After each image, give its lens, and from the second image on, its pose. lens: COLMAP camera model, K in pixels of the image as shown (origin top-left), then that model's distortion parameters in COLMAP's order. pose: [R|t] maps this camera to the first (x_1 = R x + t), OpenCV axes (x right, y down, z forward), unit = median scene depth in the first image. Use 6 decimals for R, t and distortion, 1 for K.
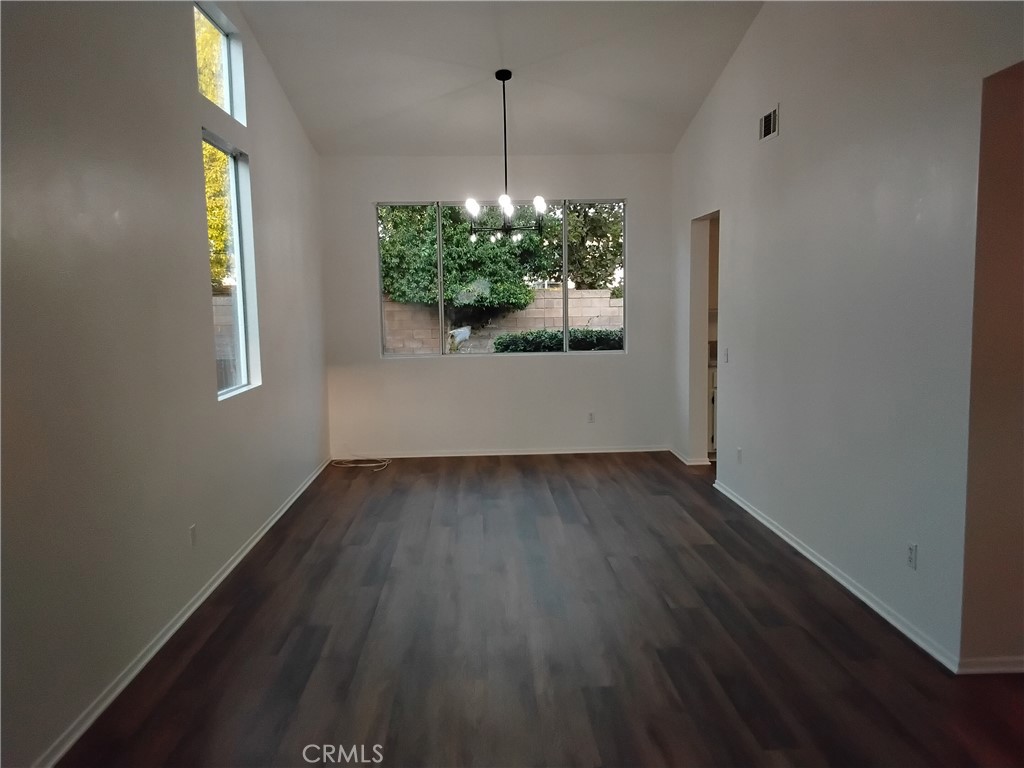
lens RADIAL K [[797.6, 0, 509.9], [0, 797.6, 381.6], [0, 0, 1]] dist [0.056202, -0.006033]
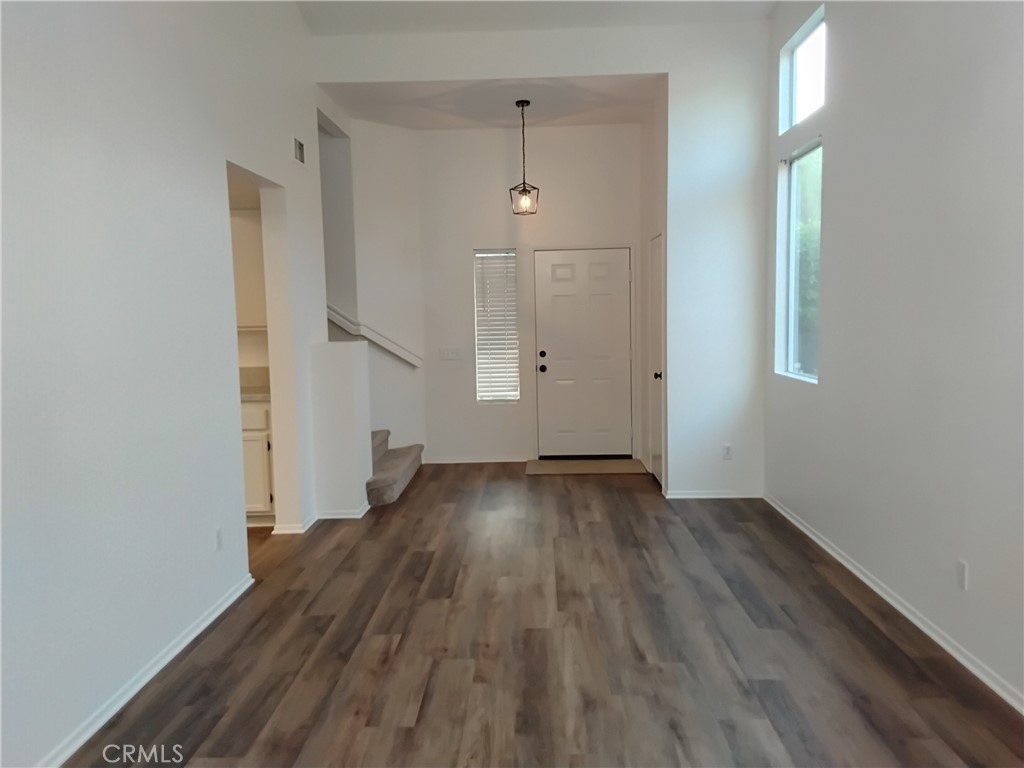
lens RADIAL K [[797.6, 0, 511.9], [0, 797.6, 386.6], [0, 0, 1]] dist [0.056202, -0.006033]
pose [[-0.996597, 0.032217, 0.075875, -0.009250], [0.046428, 0.979958, 0.193720, -0.189244], [-0.068113, 0.196583, -0.978118, 1.960816]]
